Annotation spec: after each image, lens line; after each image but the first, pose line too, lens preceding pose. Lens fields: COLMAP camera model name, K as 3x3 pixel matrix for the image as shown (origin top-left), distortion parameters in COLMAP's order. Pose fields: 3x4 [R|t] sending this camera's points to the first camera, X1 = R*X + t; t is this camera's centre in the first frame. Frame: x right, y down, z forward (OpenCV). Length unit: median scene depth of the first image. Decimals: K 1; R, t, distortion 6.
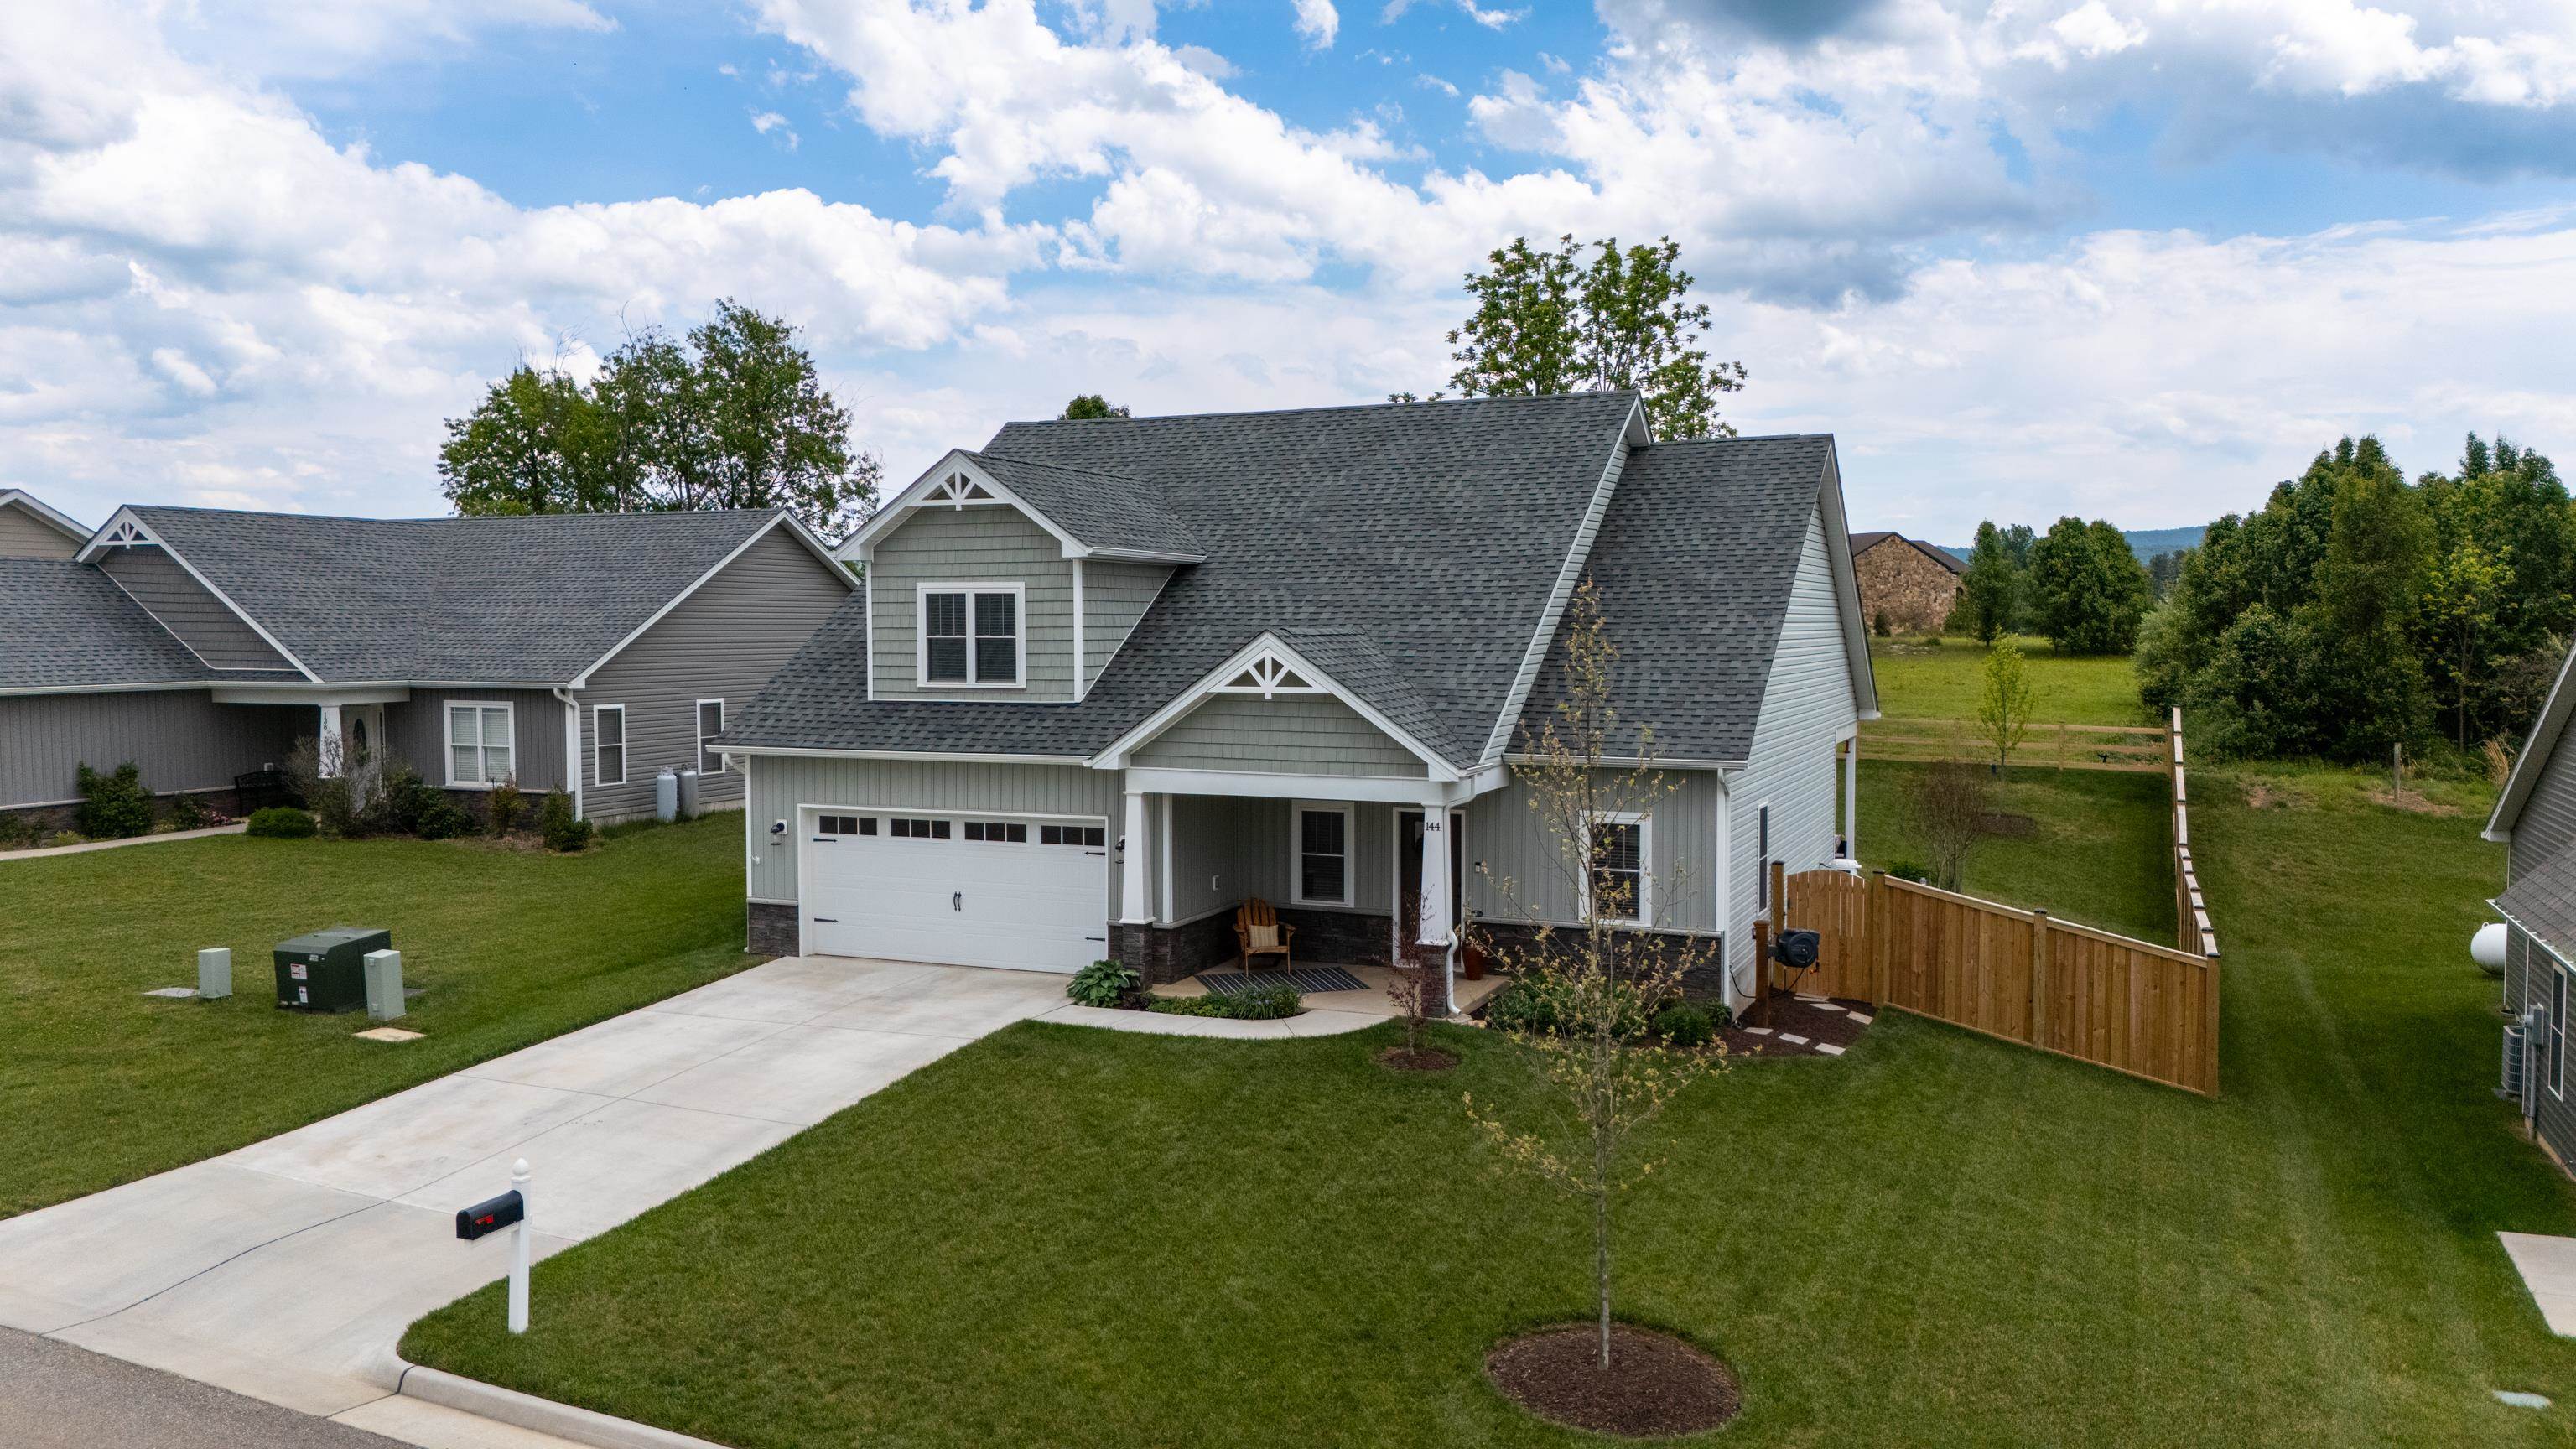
lens RADIAL K [[1897.8, 0, 1288.0], [0, 1897.8, 724.5], [0, 0, 1]] dist [0.076627, -0.072548]
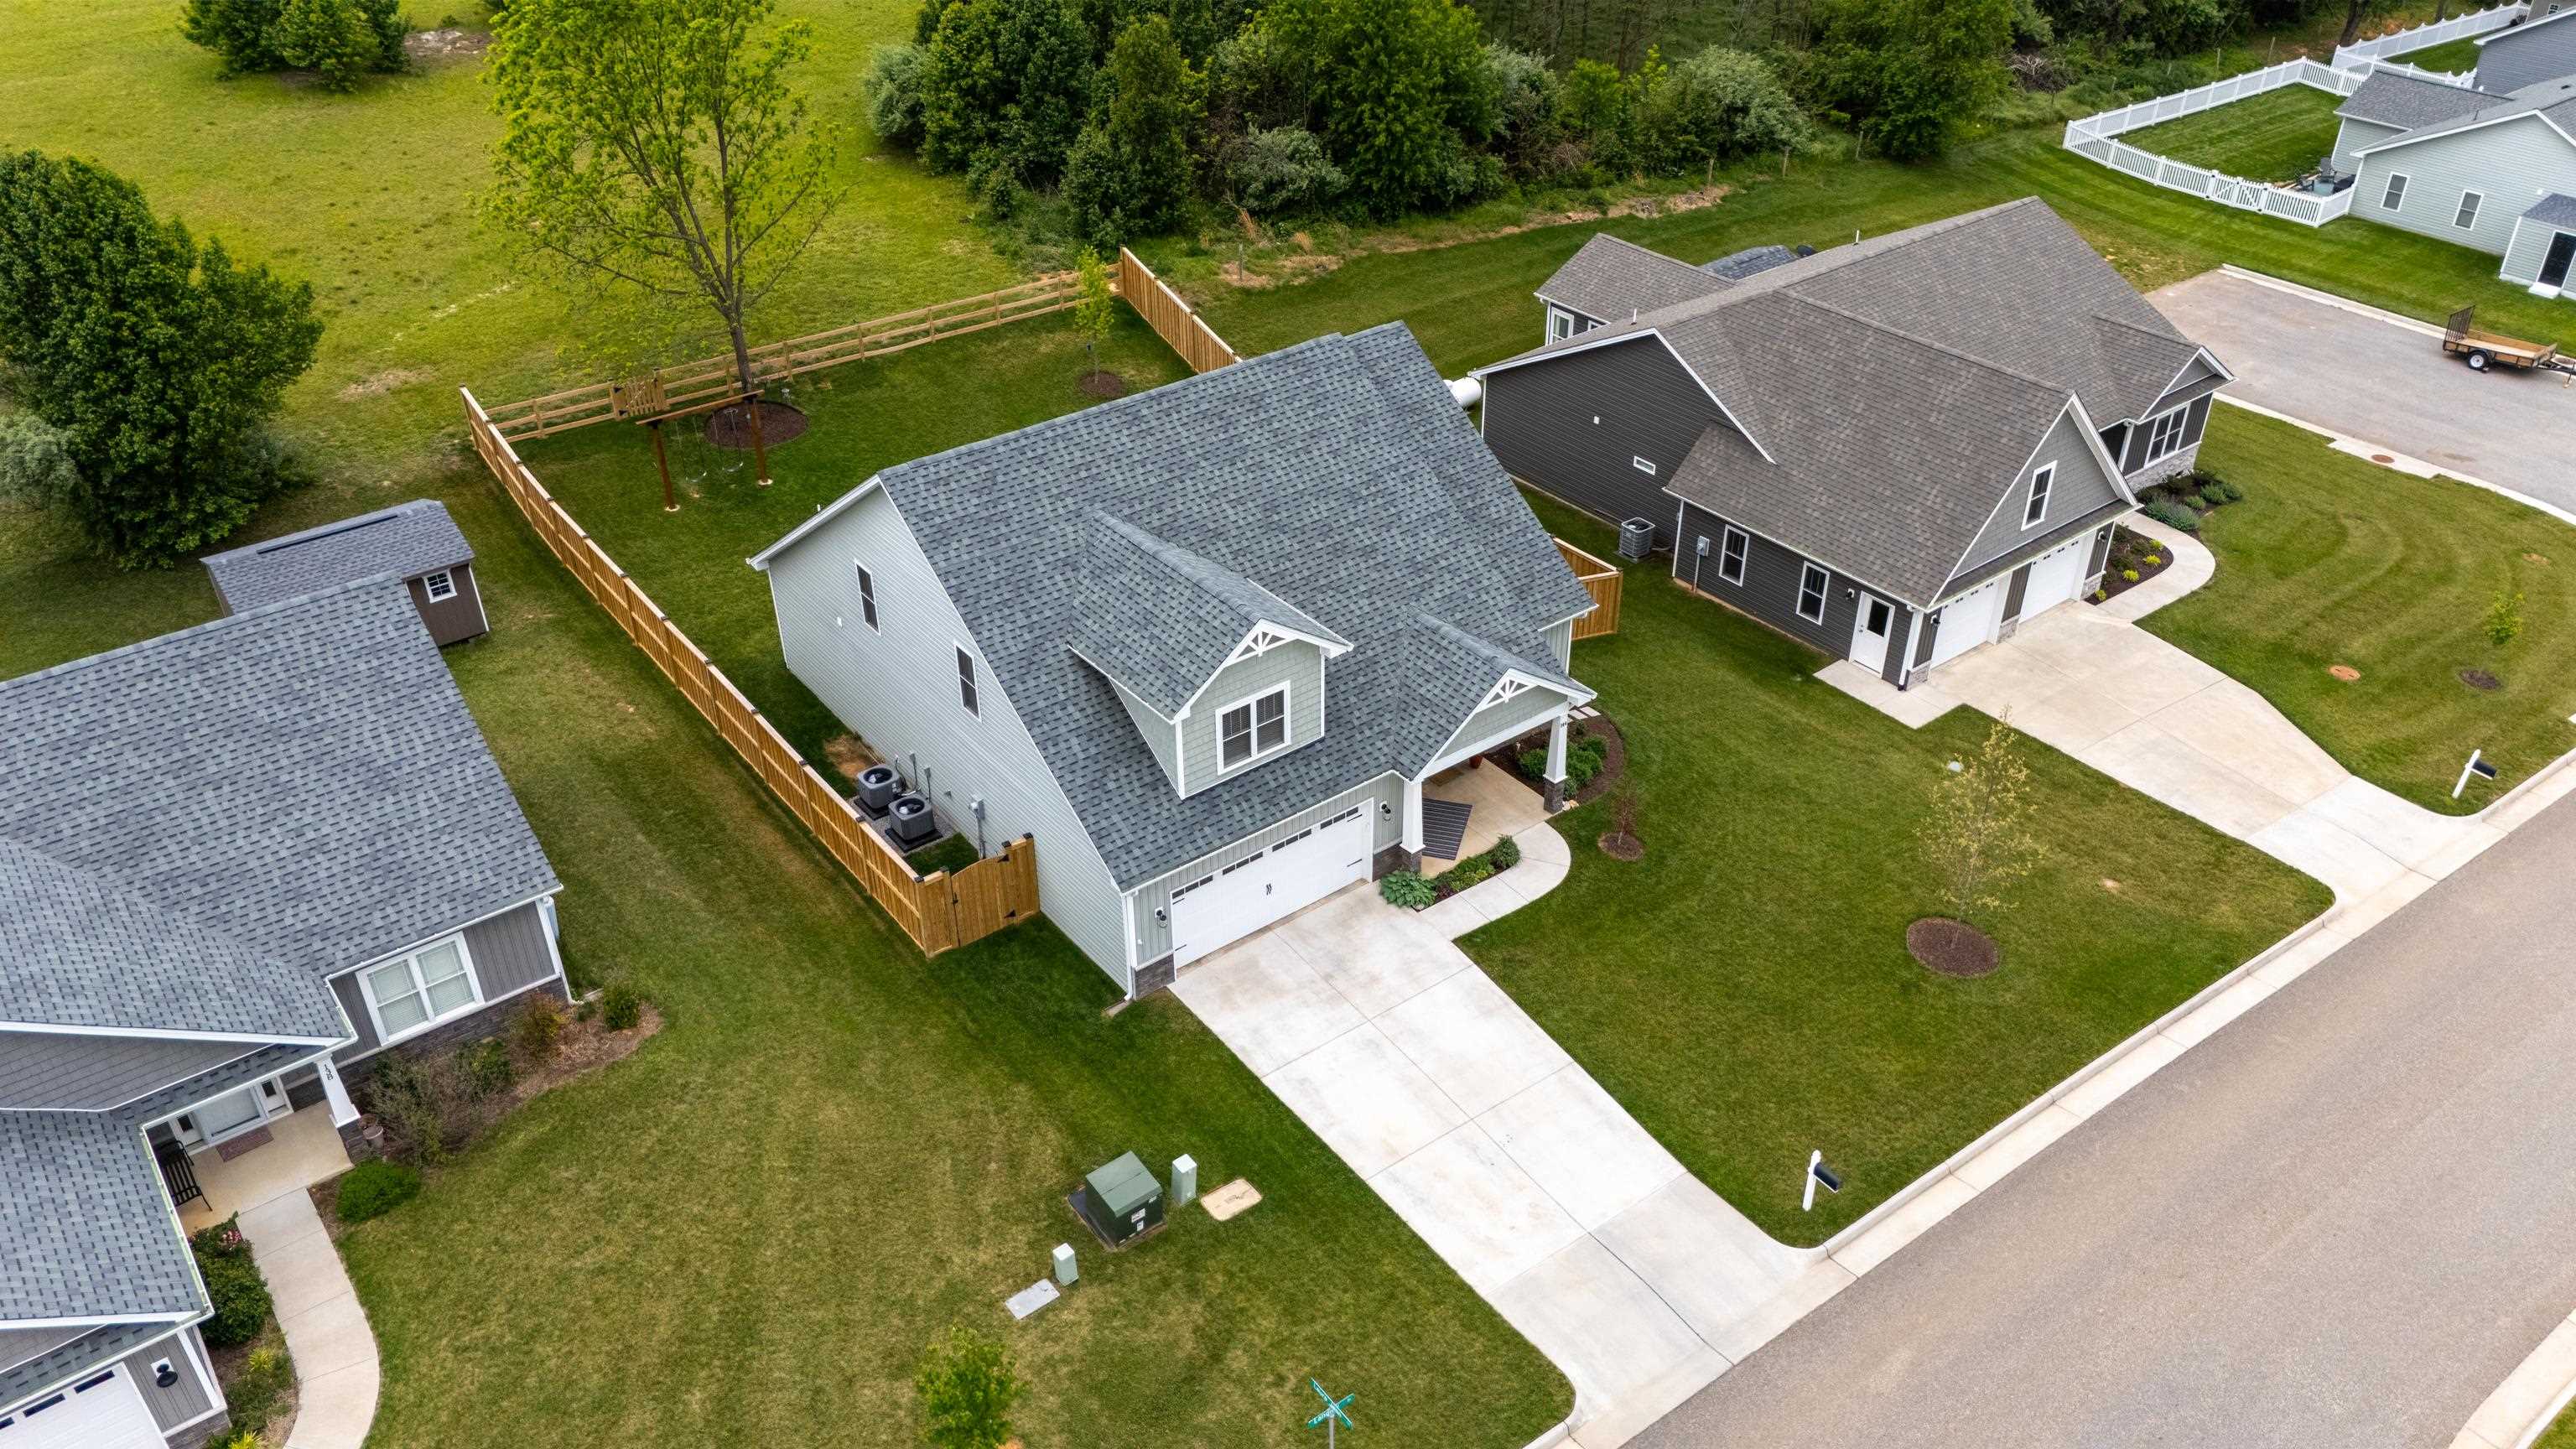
lens RADIAL K [[1893.3, 0, 1288.0], [0, 1893.3, 724.5], [0, 0, 1]] dist [0.091585, -0.097416]
pose [[0.486375, -0.483250, 0.727948, -1.156679], [0.057720, 0.849081, 0.525100, -0.769761], [-0.871842, -0.213378, 0.440865, 0.383614]]
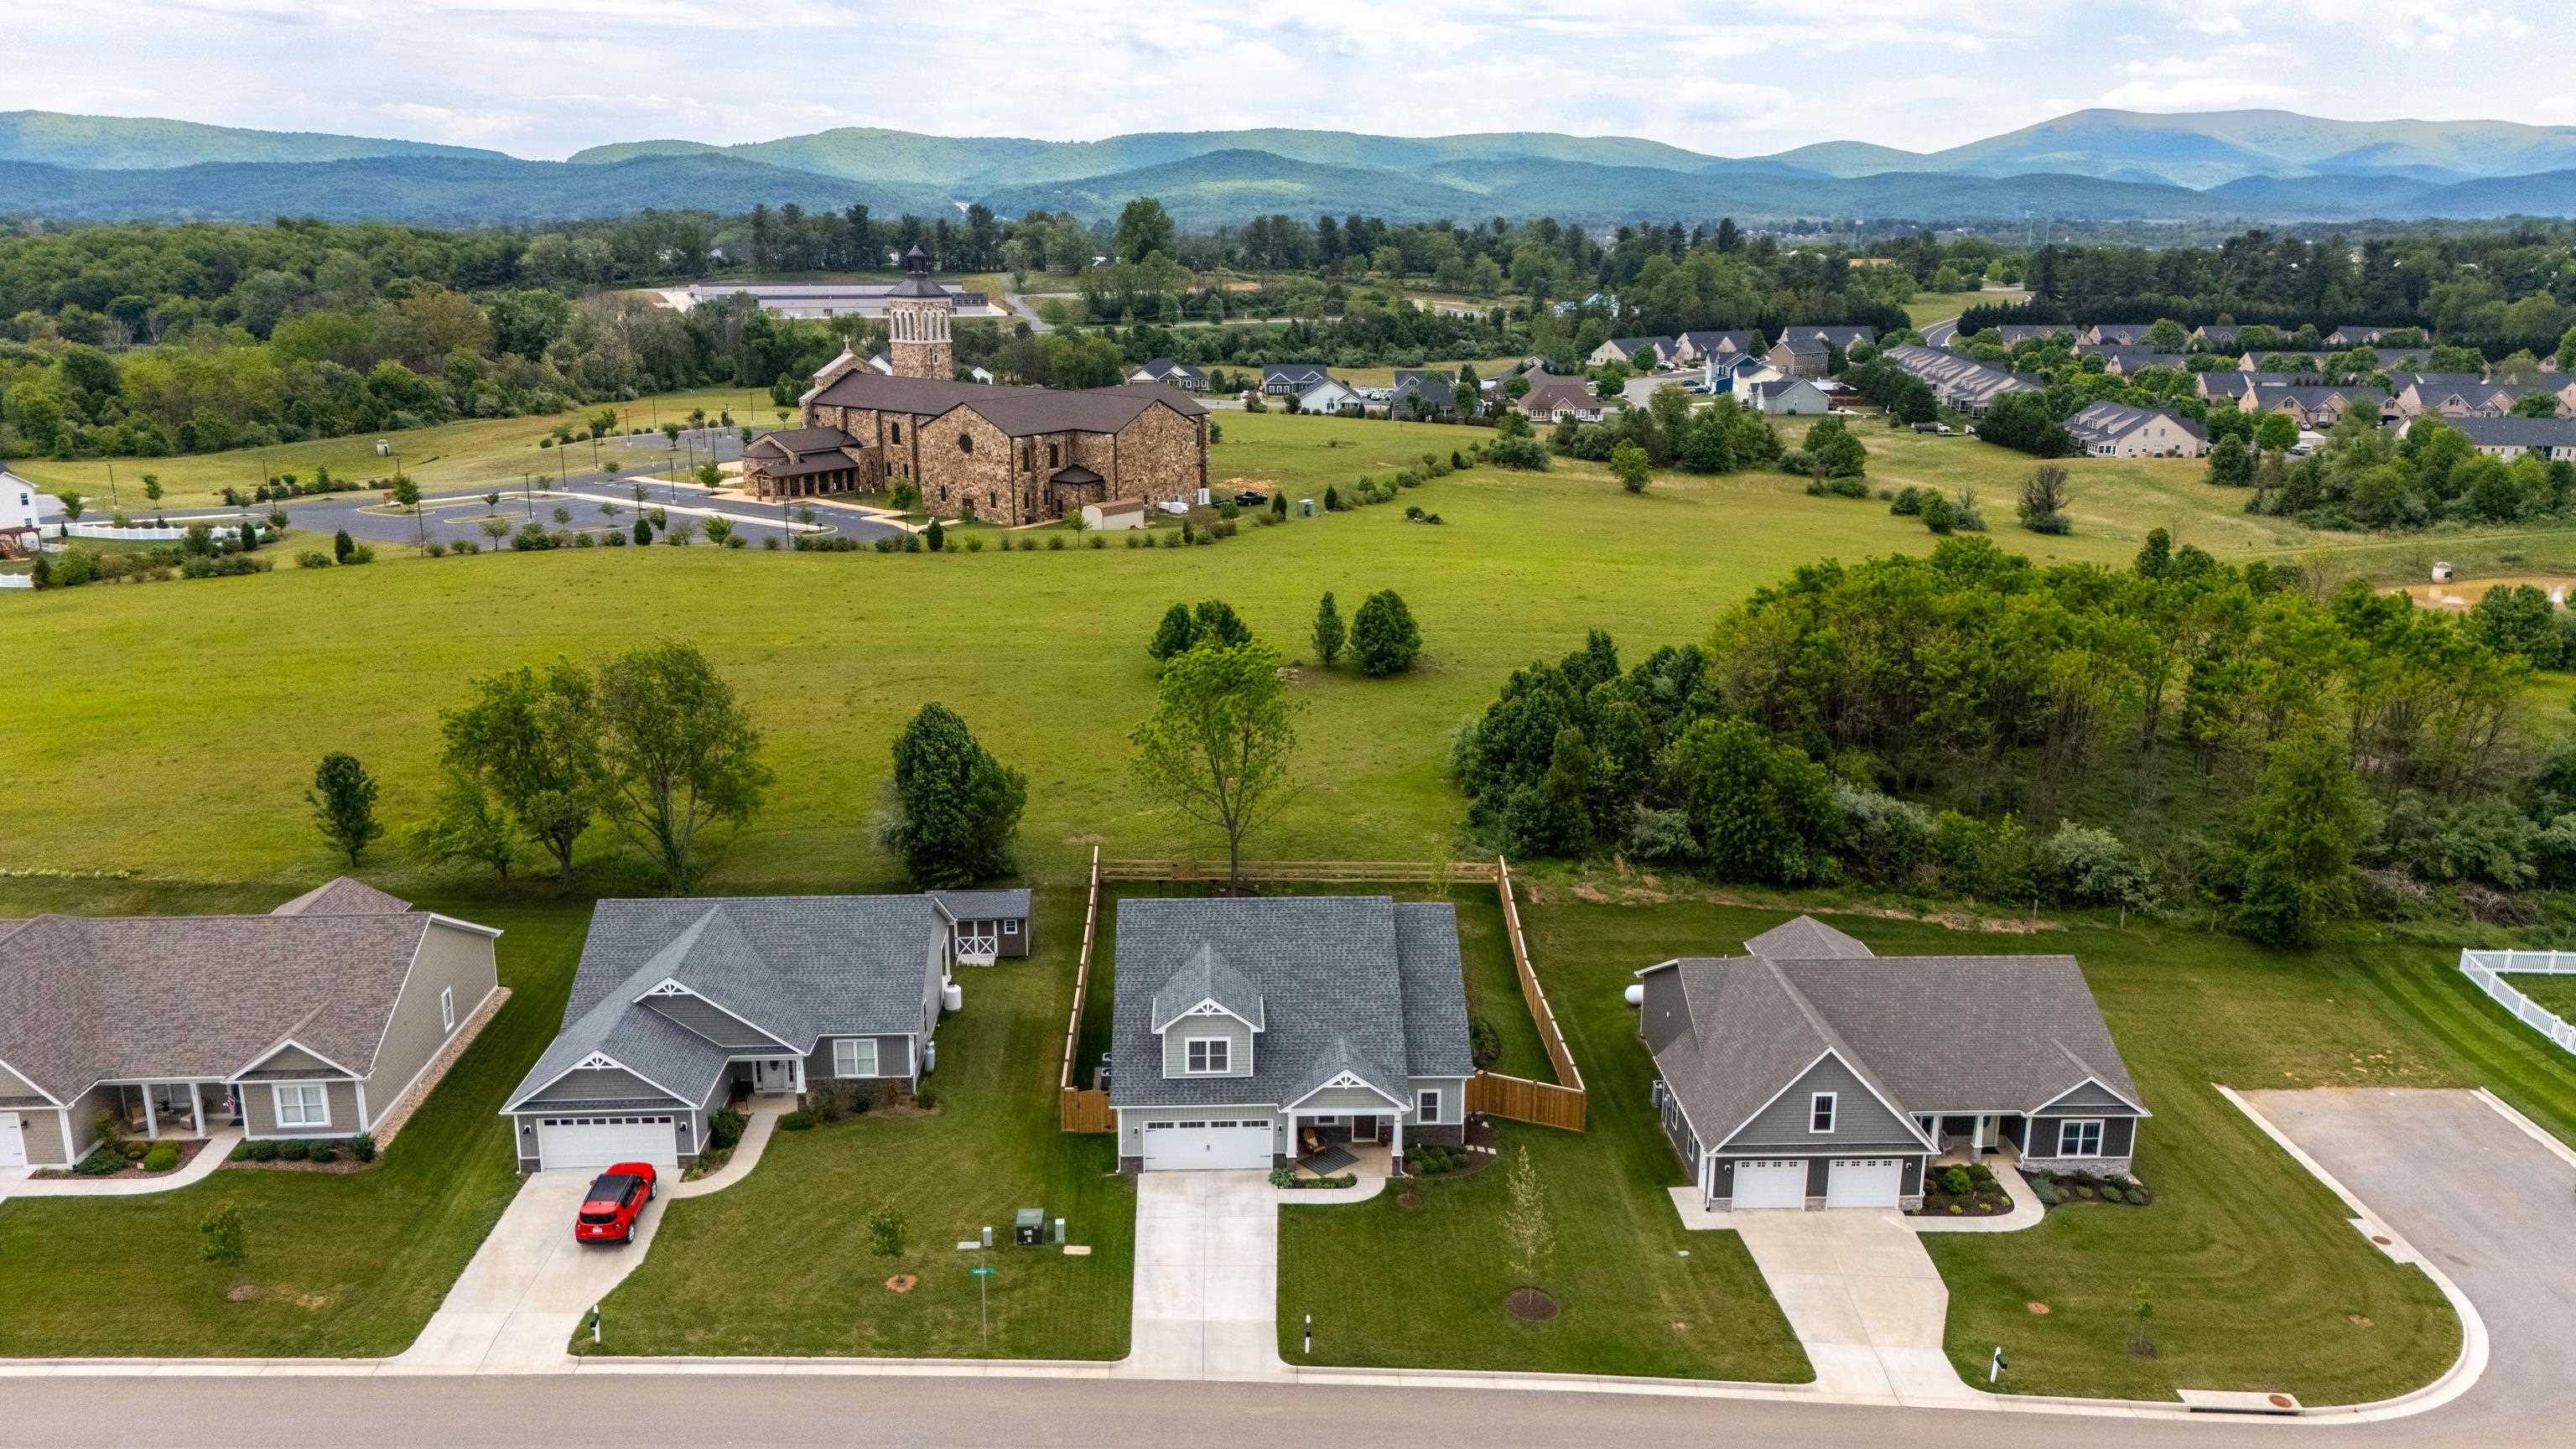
lens RADIAL K [[1893.3, 0, 1288.0], [0, 1893.3, 724.5], [0, 0, 1]] dist [0.091585, -0.097416]
pose [[0.898791, -0.107549, 0.424981, -1.193114], [0.016461, 0.977035, 0.212442, -1.110415], [-0.438069, -0.183946, 0.879920, -1.398443]]
